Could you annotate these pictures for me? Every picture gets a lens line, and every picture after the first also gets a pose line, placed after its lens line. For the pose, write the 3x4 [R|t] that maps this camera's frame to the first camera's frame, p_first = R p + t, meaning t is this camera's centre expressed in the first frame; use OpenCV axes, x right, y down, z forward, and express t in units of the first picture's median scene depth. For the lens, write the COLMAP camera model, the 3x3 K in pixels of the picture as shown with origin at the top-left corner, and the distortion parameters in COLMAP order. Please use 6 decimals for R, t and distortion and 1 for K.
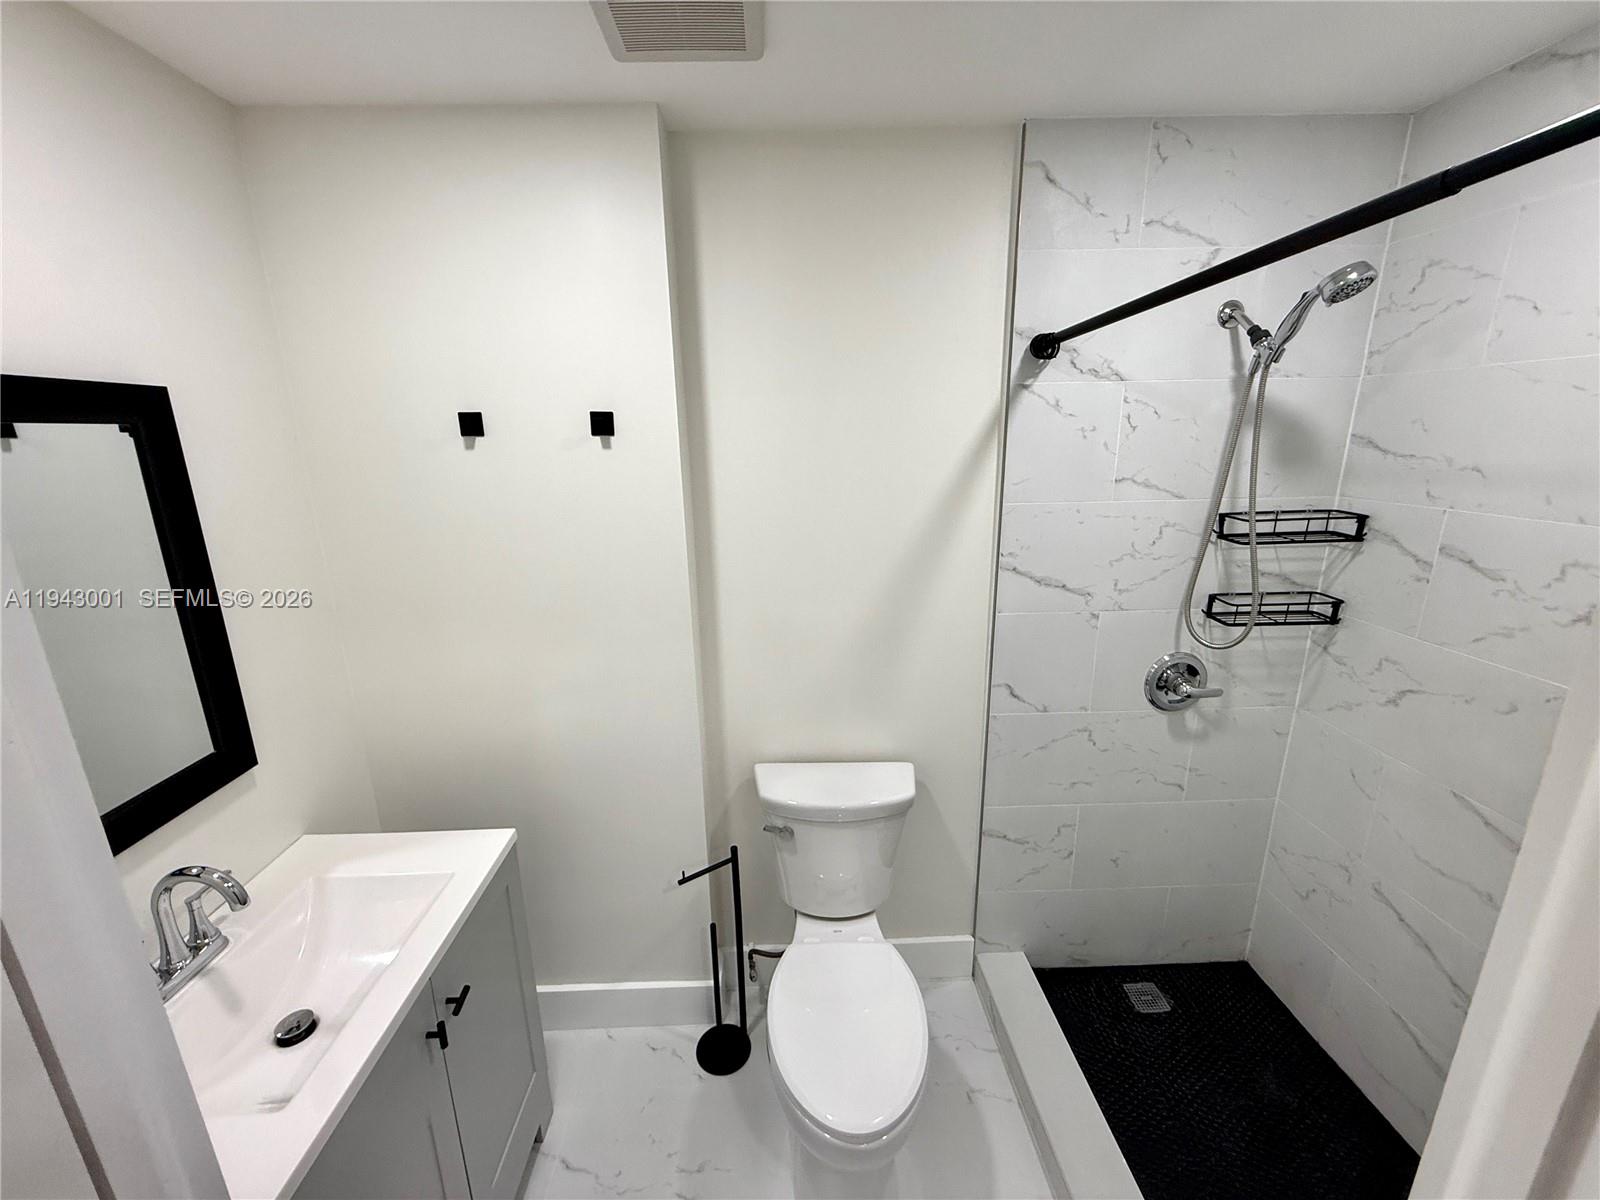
lens RADIAL K [[635.7, 0, 795.6], [0, 635.7, 593.3], [0, 0, 1]] dist [0.001629, -0.000353]
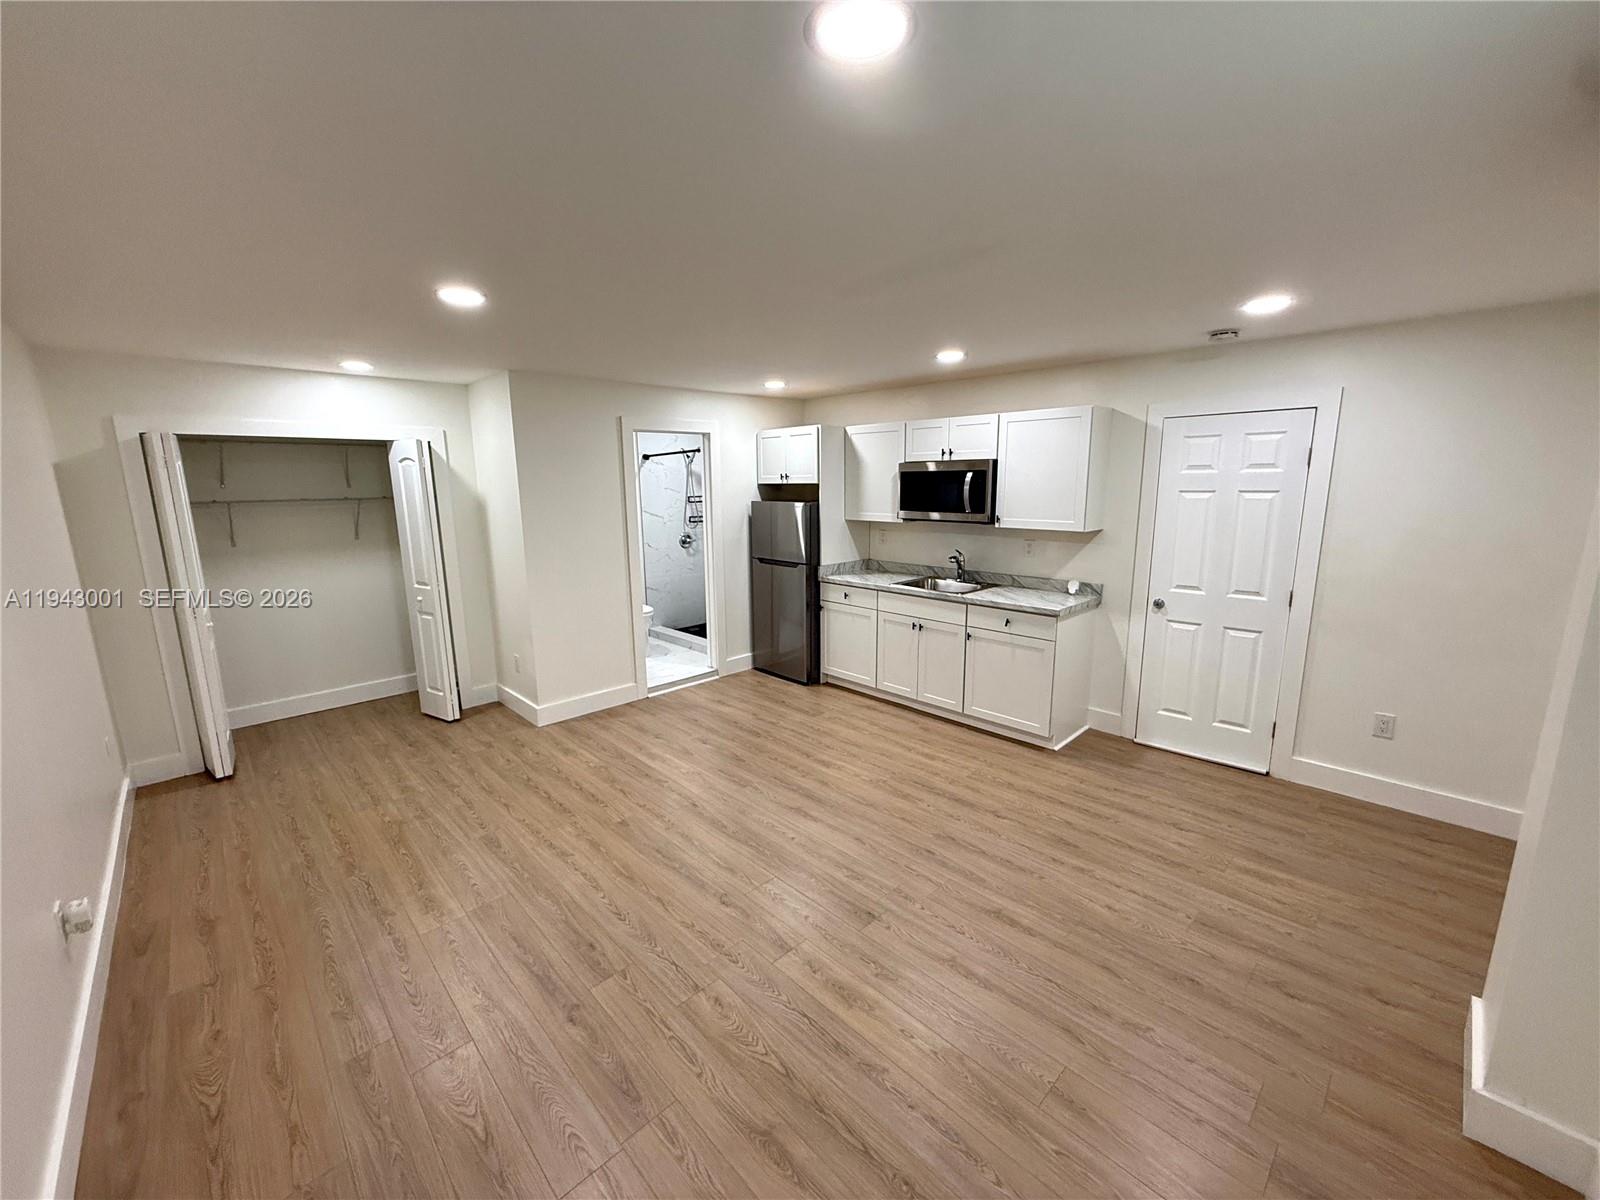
lens RADIAL K [[635.7, 0, 790.2], [0, 635.7, 595.5], [0, 0, 1]] dist [0.001629, -0.000353]
pose [[0.734332, -0.120224, 0.668059, -1.691139], [0.174858, 0.984479, -0.015038, 0.688993], [-0.655882, 0.127858, 0.743956, -2.439090]]
